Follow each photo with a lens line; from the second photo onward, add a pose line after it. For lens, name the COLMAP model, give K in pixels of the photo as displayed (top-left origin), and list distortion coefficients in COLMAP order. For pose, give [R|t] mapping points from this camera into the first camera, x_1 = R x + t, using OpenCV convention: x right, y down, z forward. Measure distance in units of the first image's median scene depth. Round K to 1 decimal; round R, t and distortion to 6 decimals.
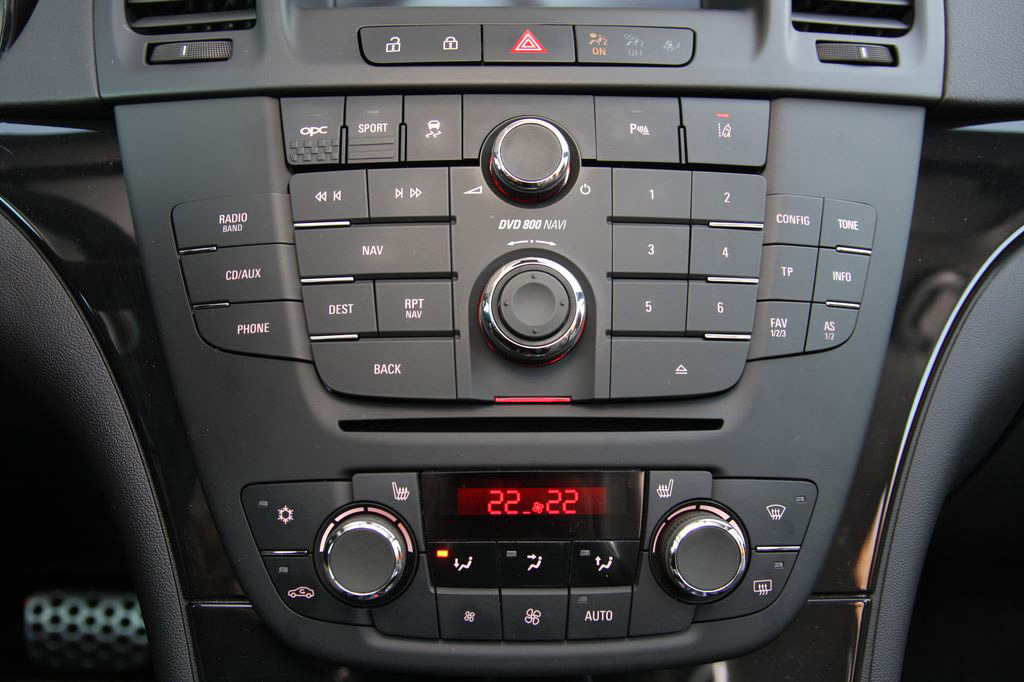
lens RADIAL K [[1001.9, 0, 512.0], [0, 1001.9, 341.0], [0, 0, 1]] dist [-0.087878, 0.013912]
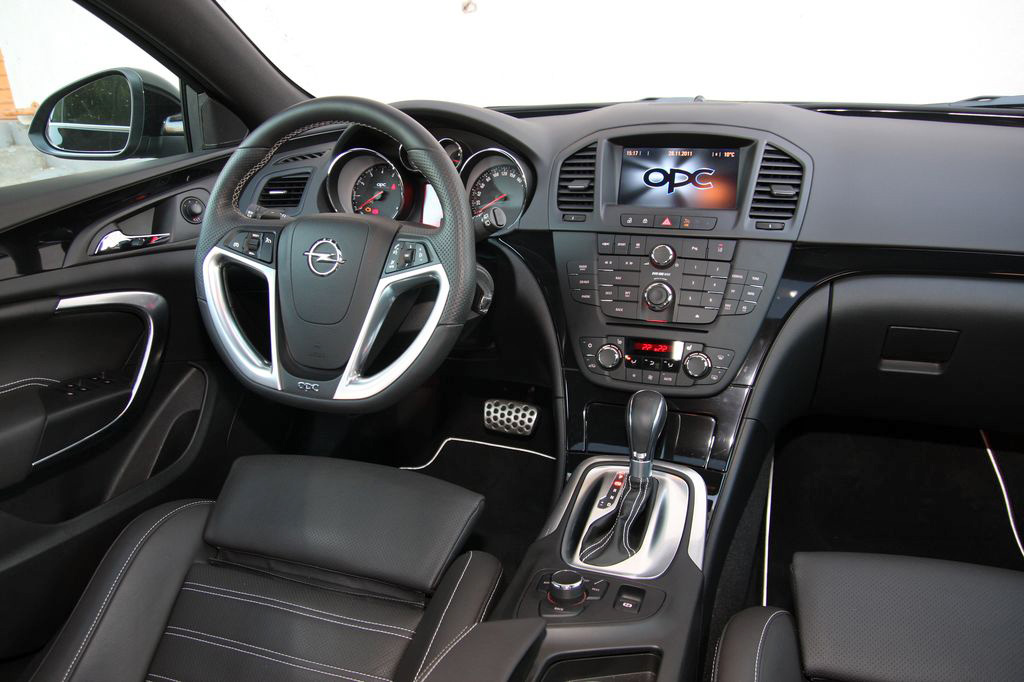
lens RADIAL K [[764.6, 0, 512.0], [0, 764.6, 341.0], [0, 0, 1]] dist [-0.138327, 0.105266]
pose [[0.933682, 0.089847, -0.346649, 0.498220], [-0.074009, 0.995529, 0.058689, 0.006054], [0.350372, -0.029141, 0.936157, -1.817893]]
